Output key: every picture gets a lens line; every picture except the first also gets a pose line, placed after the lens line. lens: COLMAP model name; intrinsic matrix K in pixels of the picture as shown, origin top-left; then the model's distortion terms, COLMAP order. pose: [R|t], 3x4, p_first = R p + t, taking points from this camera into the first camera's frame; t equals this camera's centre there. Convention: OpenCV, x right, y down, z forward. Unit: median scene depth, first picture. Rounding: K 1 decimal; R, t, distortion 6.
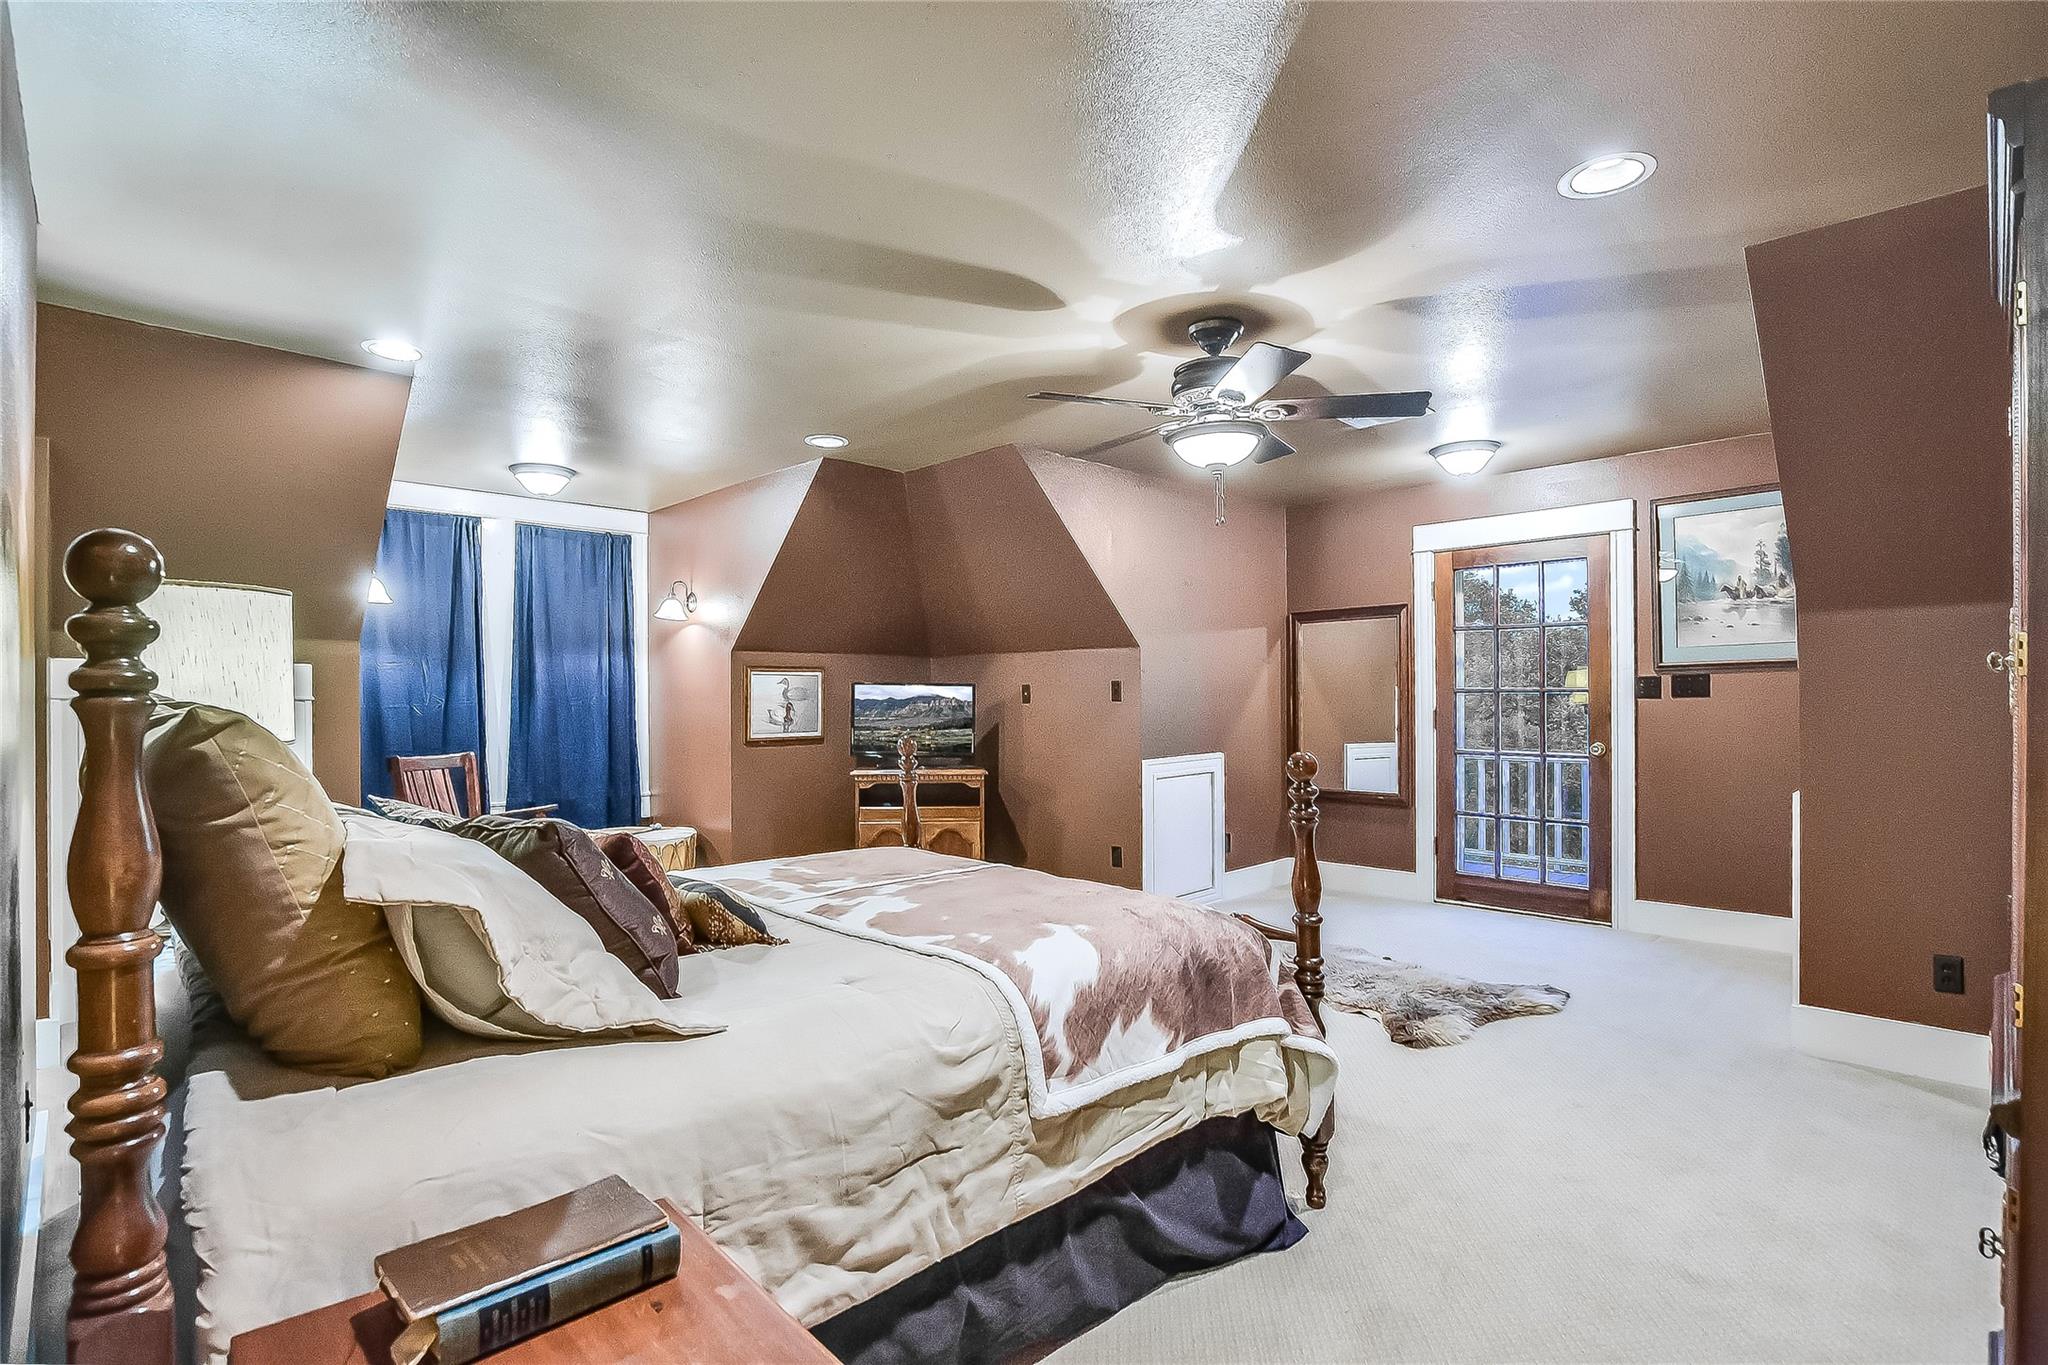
lens RADIAL K [[954.7, 0, 1022.9], [0, 954.7, 694.6], [0, 0, 1]] dist [-0.000597, -0.000045]
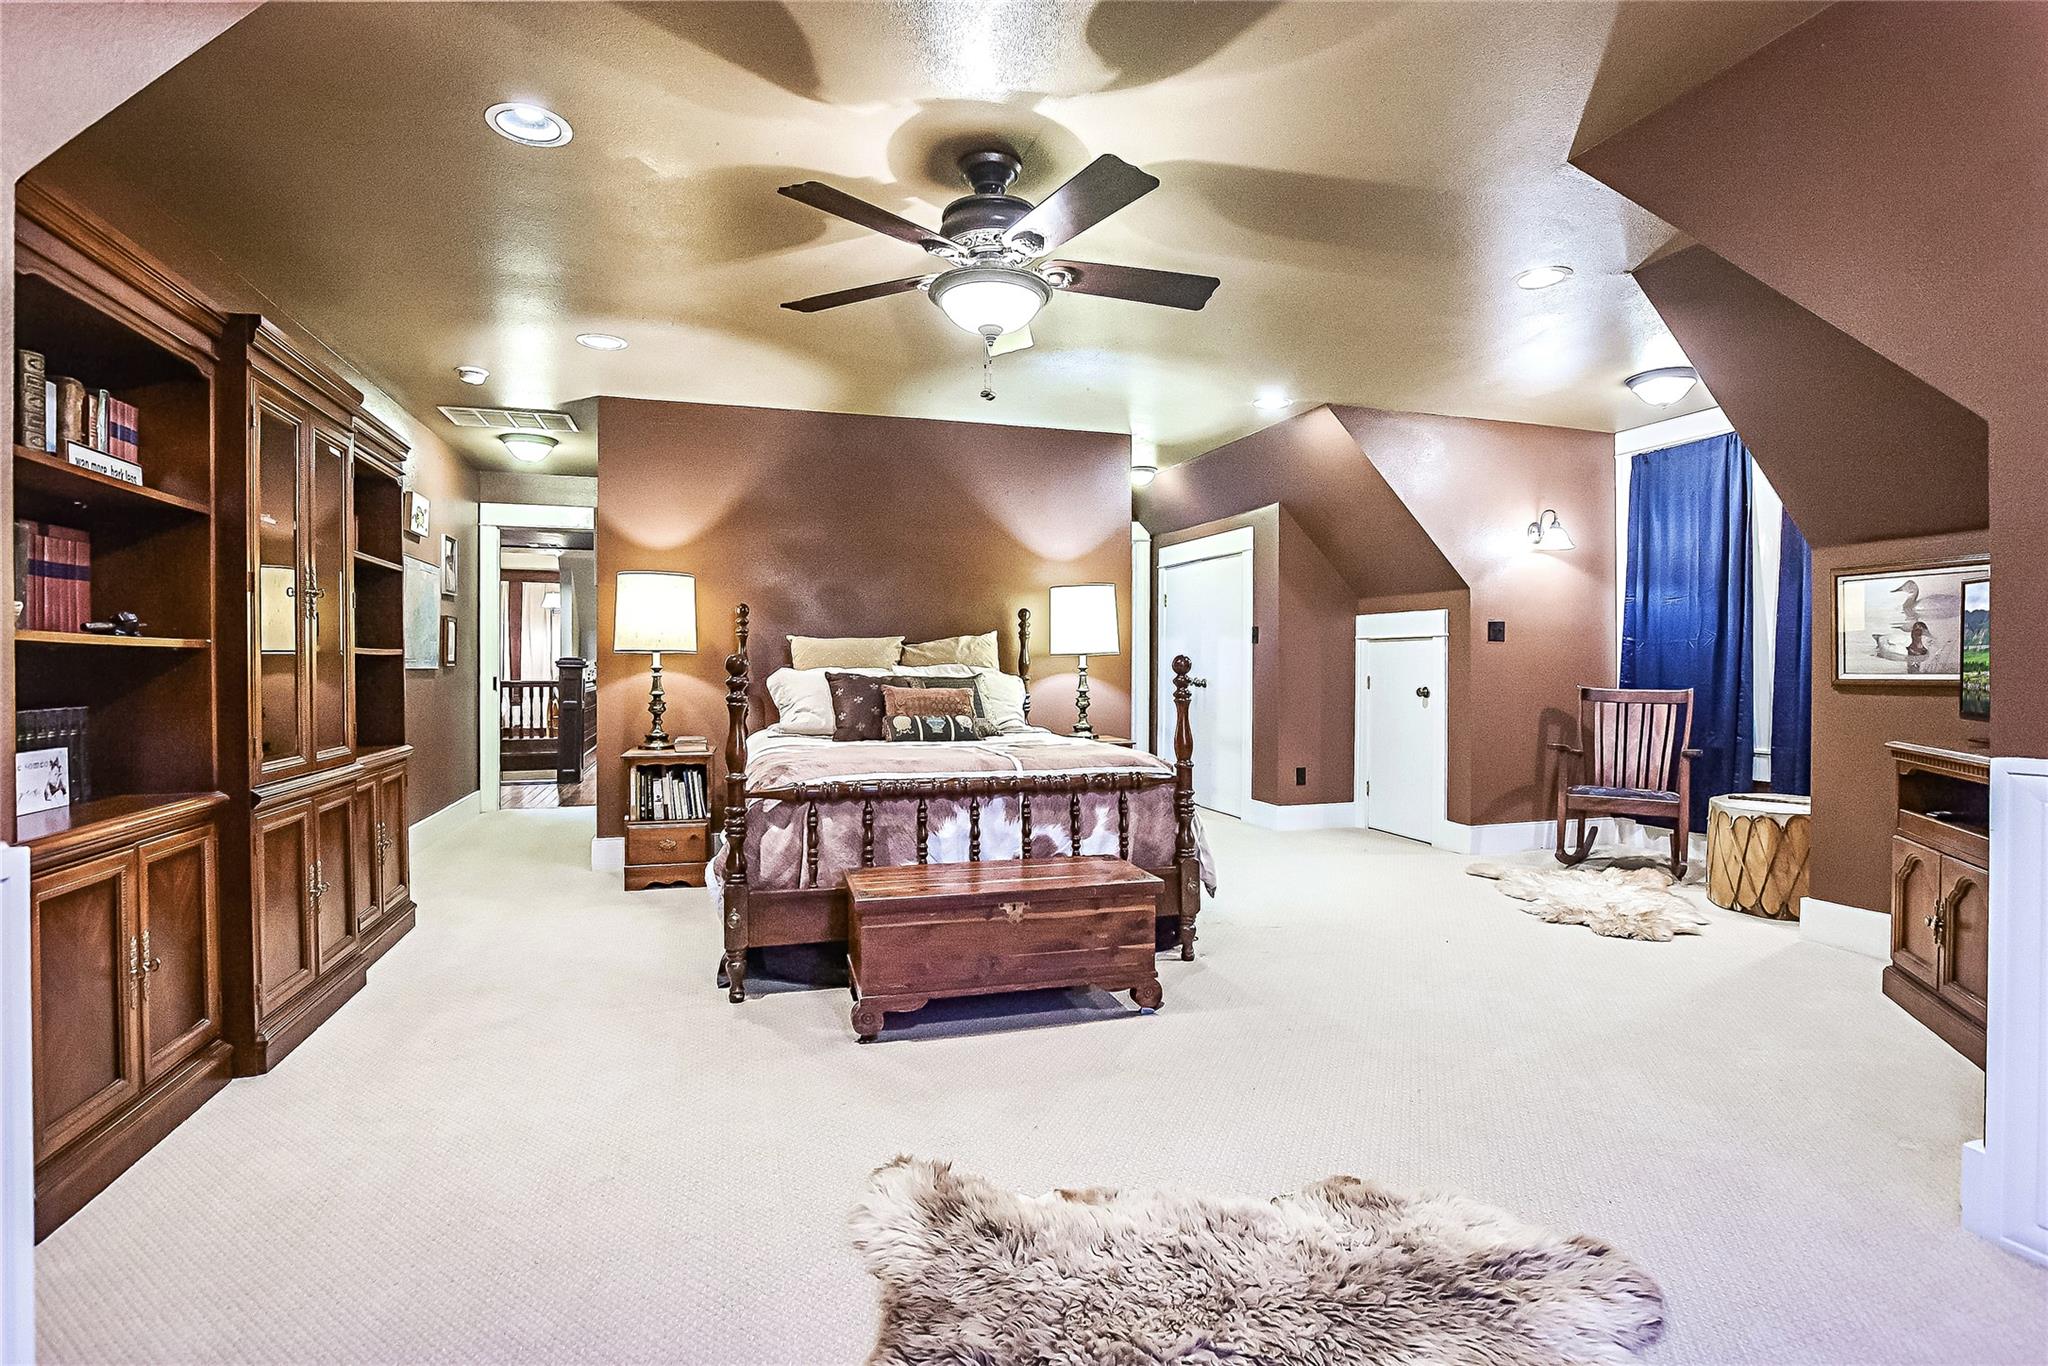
lens RADIAL K [[954.7, 0, 1020.2], [0, 954.7, 682.7], [0, 0, 1]] dist [-0.000597, -0.000045]
pose [[-0.443601, 0.014427, -0.896108, 0.527873], [0.001781, 0.999883, 0.015216, 0.036178], [0.896223, 0.005154, -0.443574, 0.770546]]
